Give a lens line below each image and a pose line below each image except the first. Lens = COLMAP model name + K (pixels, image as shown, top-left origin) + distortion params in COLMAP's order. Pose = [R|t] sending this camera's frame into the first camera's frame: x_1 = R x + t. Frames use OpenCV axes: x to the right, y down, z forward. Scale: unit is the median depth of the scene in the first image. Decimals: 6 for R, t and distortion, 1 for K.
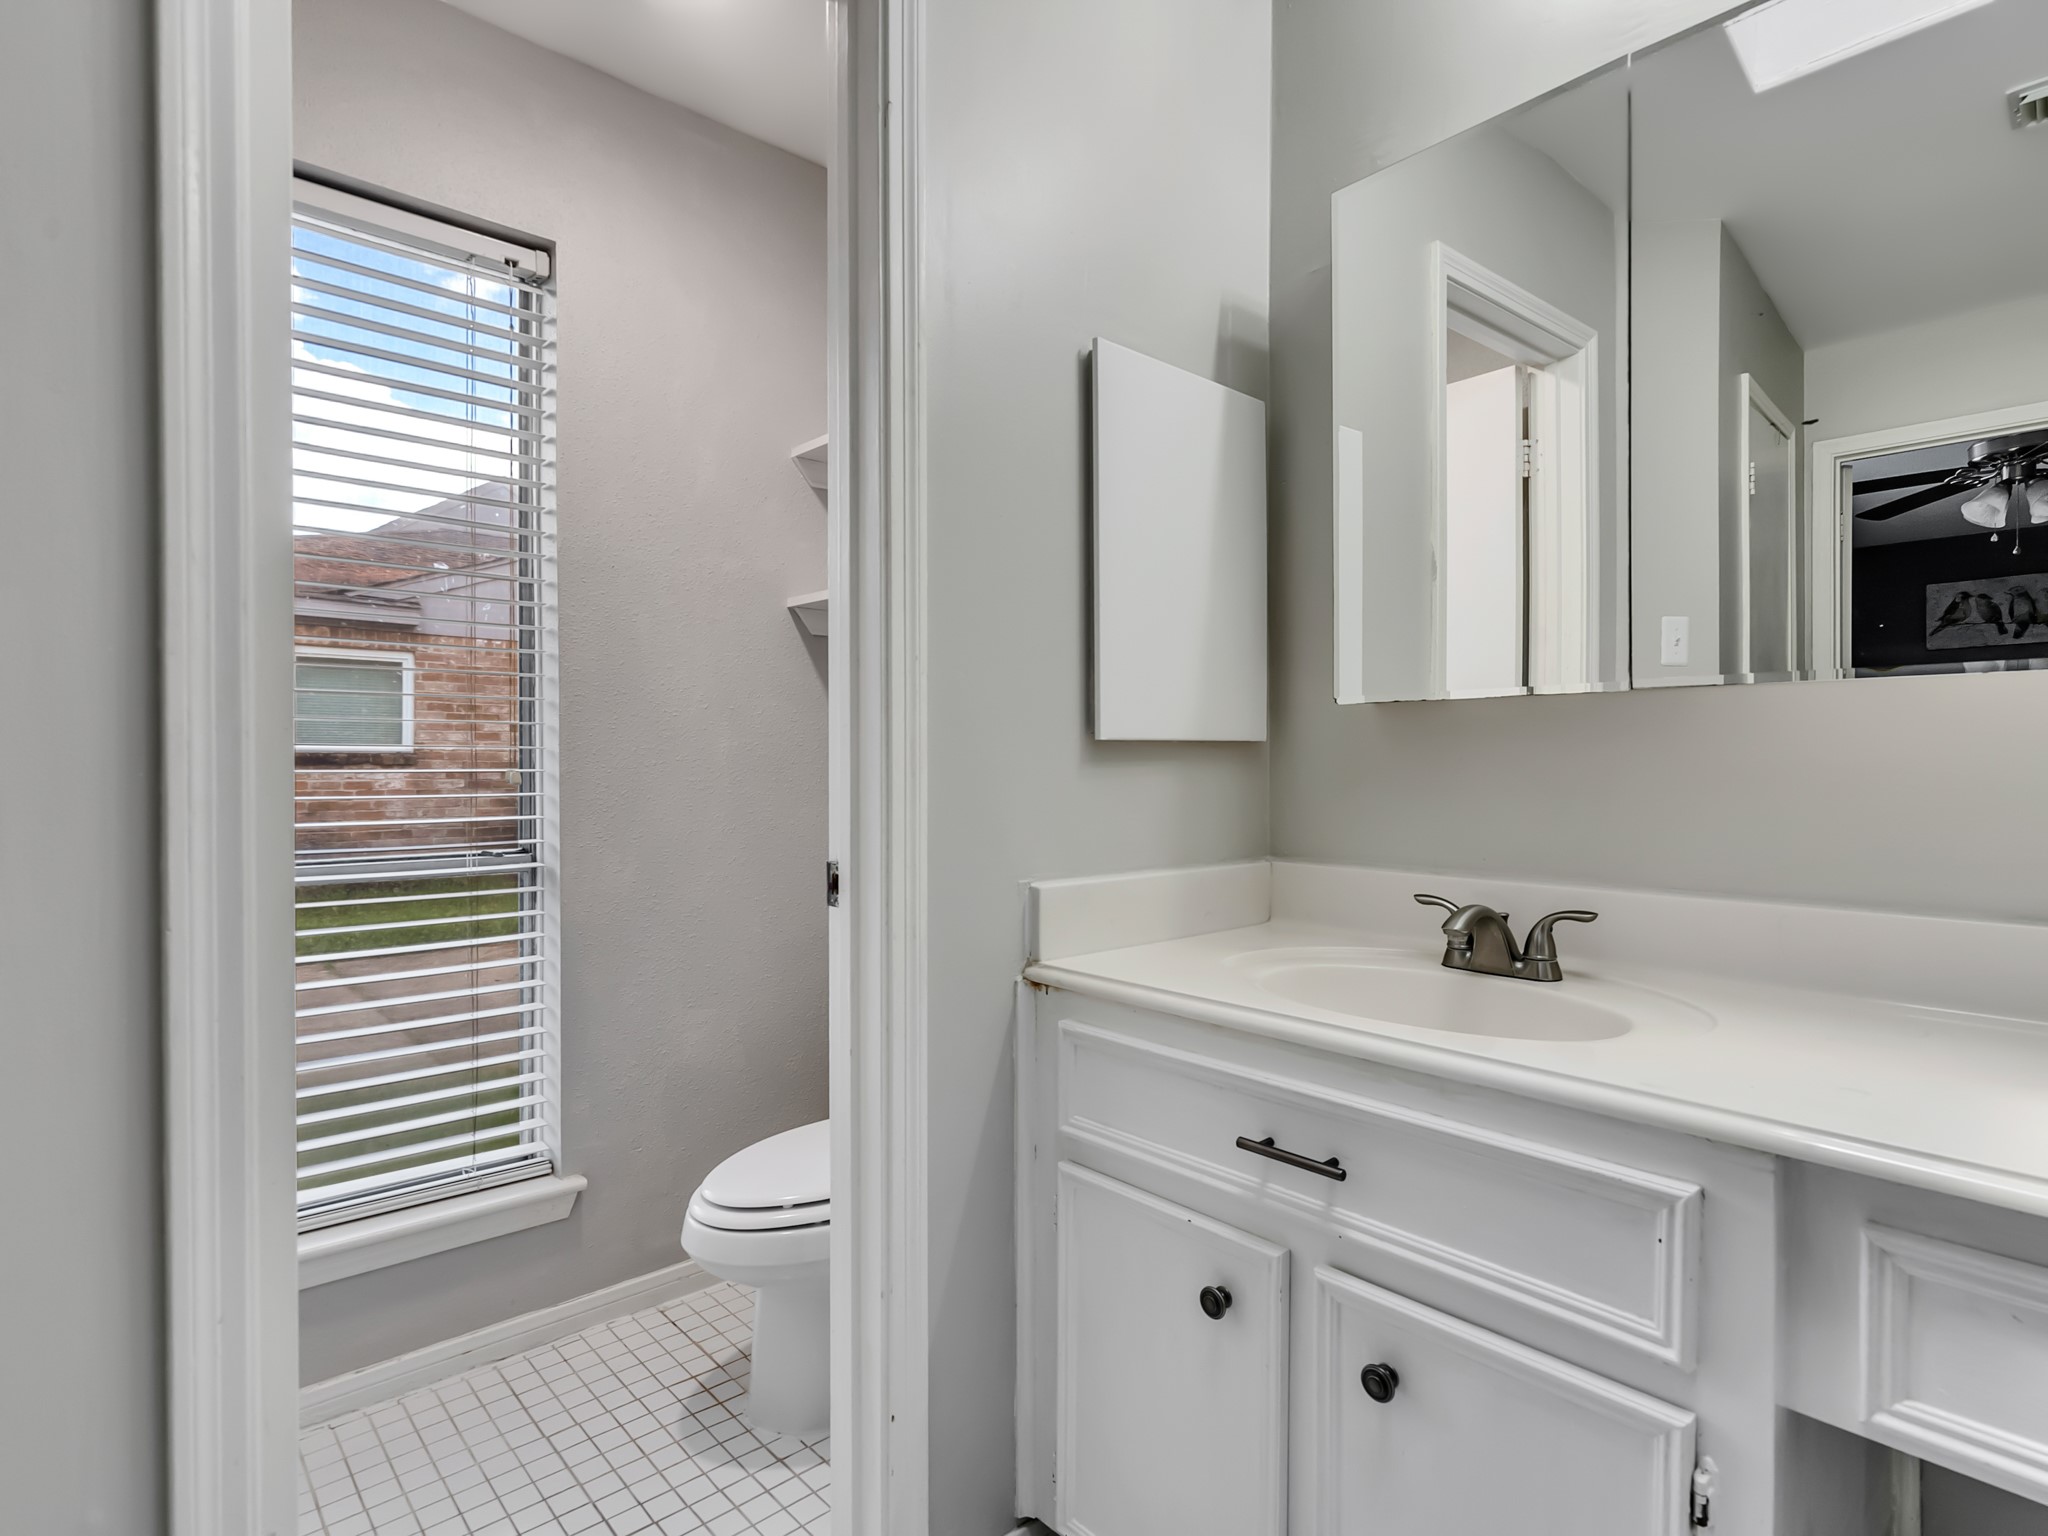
lens RADIAL K [[1048.9, 0, 992.0], [0, 1048.9, 768.7], [0, 0, 1]] dist [-0.002015, -0.000401]
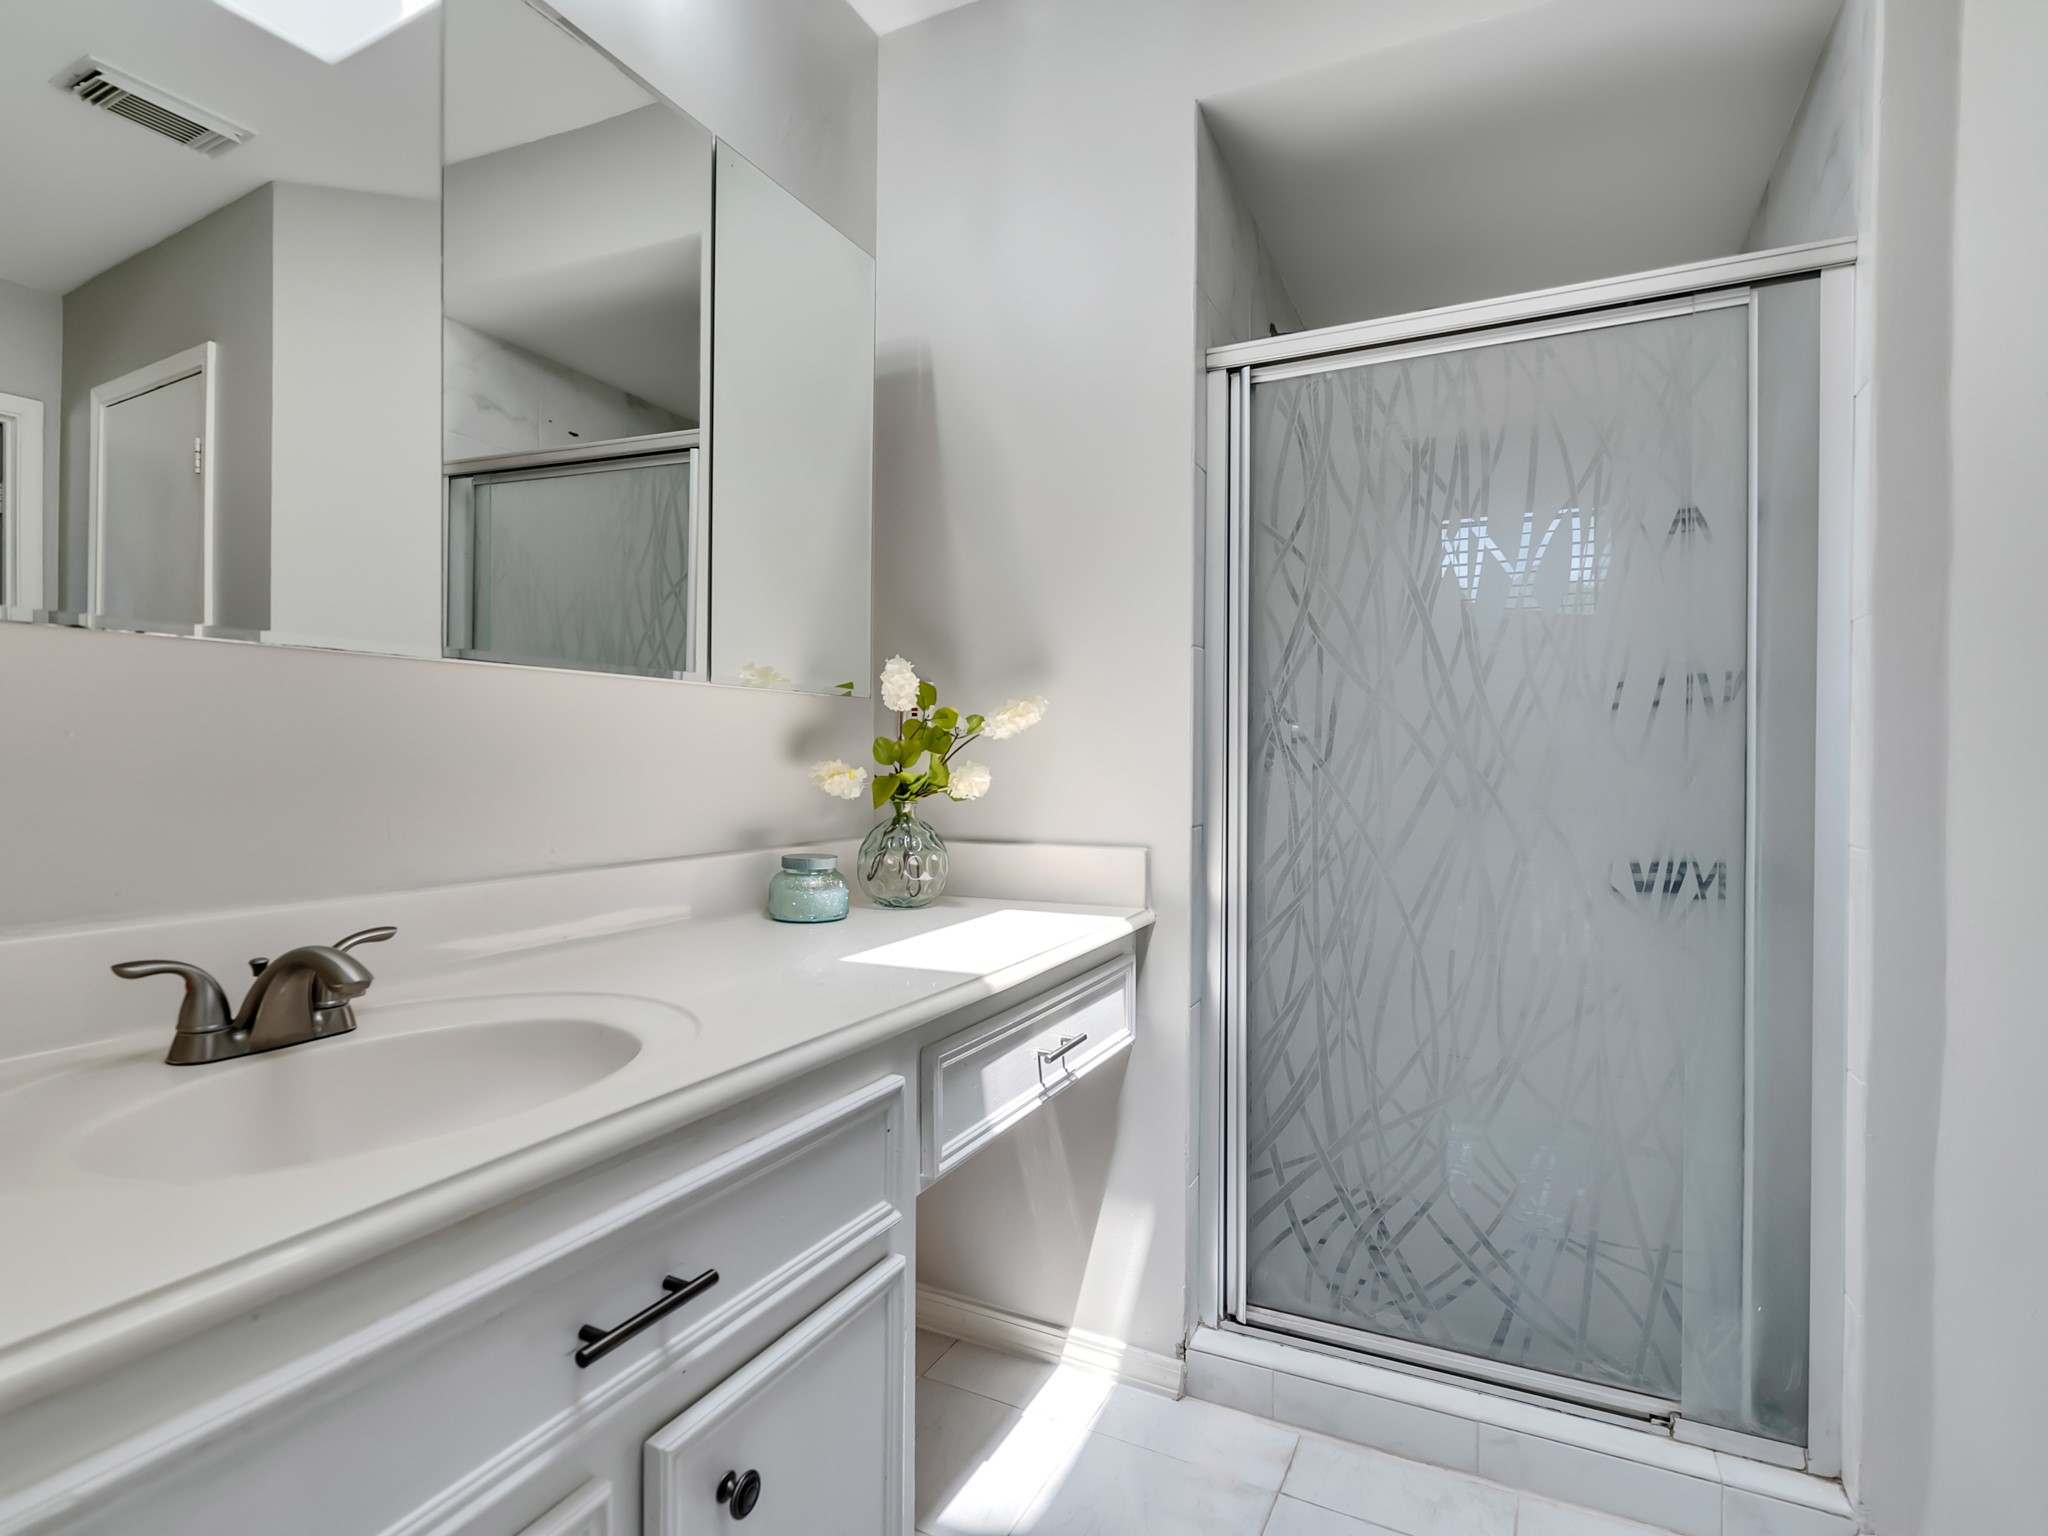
lens RADIAL K [[1048.9, 0, 992.0], [0, 1048.9, 768.7], [0, 0, 1]] dist [-0.002015, -0.000401]
pose [[-0.364799, -0.012842, 0.930998, -0.410733], [-0.001157, 0.999910, 0.013339, 0.002395], [-0.931085, 0.003789, -0.364782, 0.987781]]
